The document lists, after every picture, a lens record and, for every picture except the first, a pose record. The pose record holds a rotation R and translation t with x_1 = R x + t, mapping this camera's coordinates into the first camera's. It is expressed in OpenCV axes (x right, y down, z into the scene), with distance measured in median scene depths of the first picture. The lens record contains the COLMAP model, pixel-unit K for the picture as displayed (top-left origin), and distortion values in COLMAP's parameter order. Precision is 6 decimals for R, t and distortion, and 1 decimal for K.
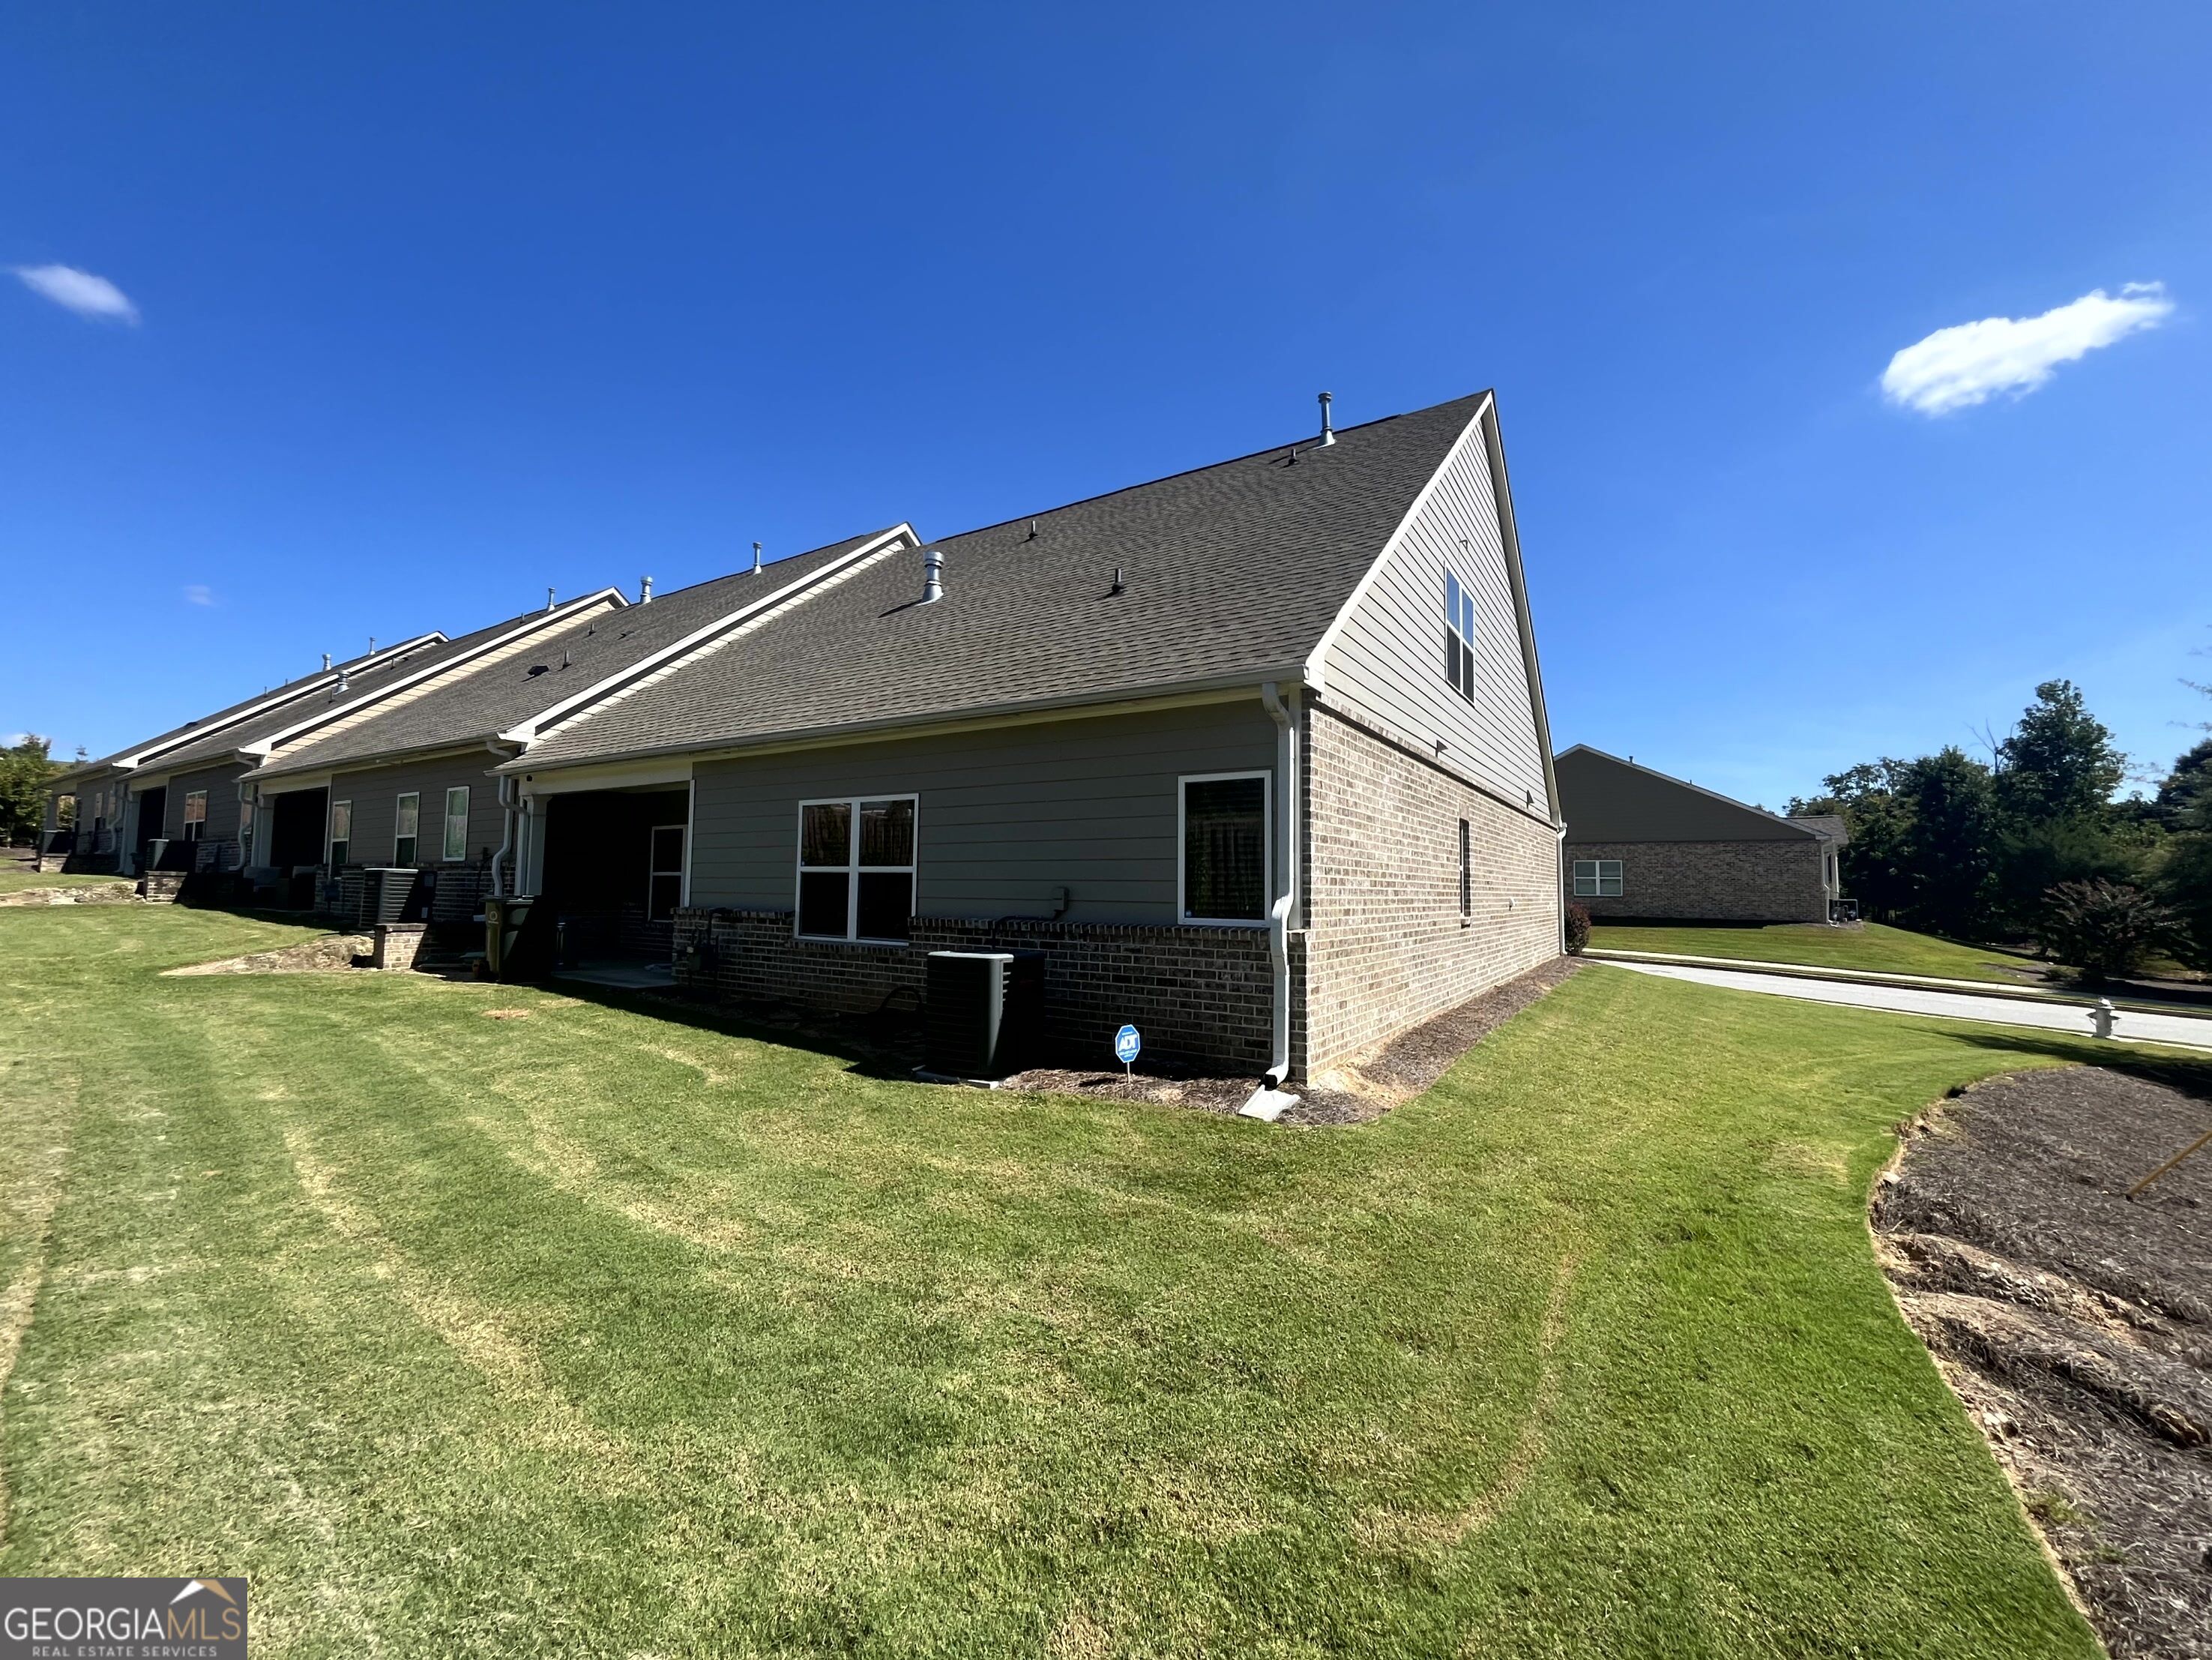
lens RADIAL K [[906.6, 0, 1096.1], [0, 906.6, 828.4], [0, 0, 1]] dist [-0.001733, -0.000095]
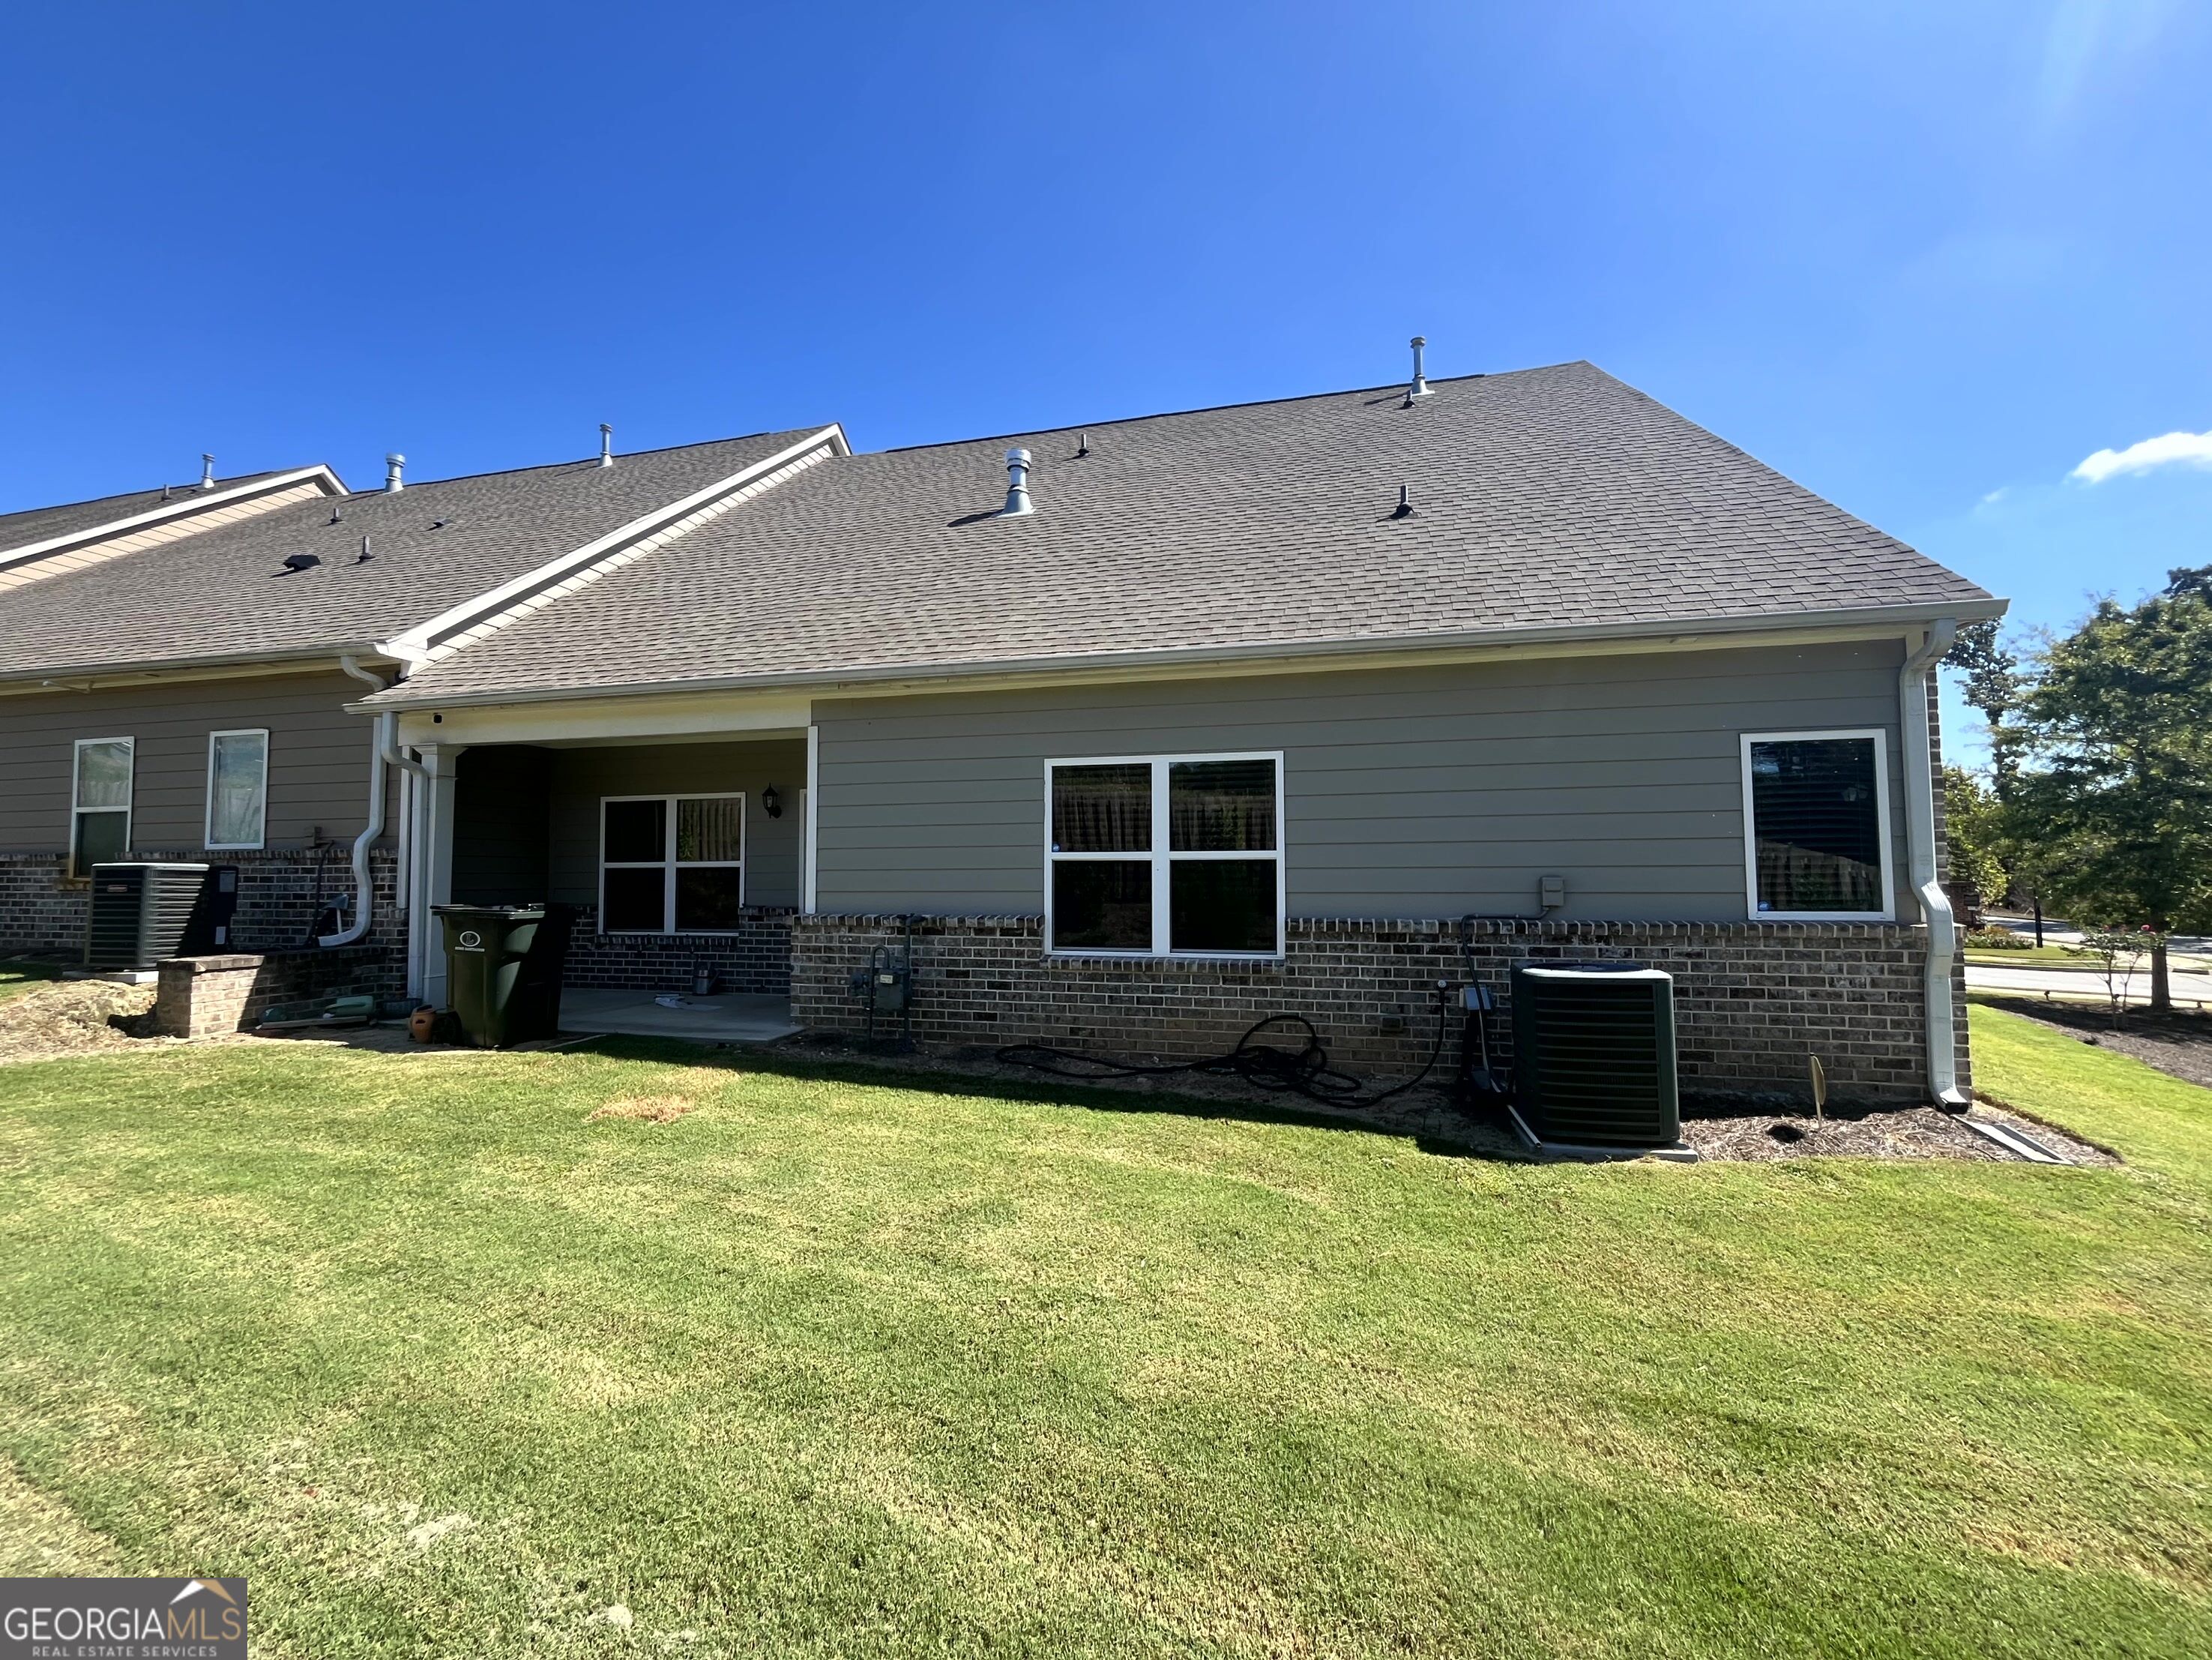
lens RADIAL K [[906.6, 0, 1096.1], [0, 906.6, 828.4], [0, 0, 1]] dist [-0.001733, -0.000095]
pose [[0.943344, -0.000809, 0.331816, -0.499036], [-0.005596, 0.999816, 0.018347, 0.009649], [-0.331770, -0.019165, 0.943166, 0.306665]]
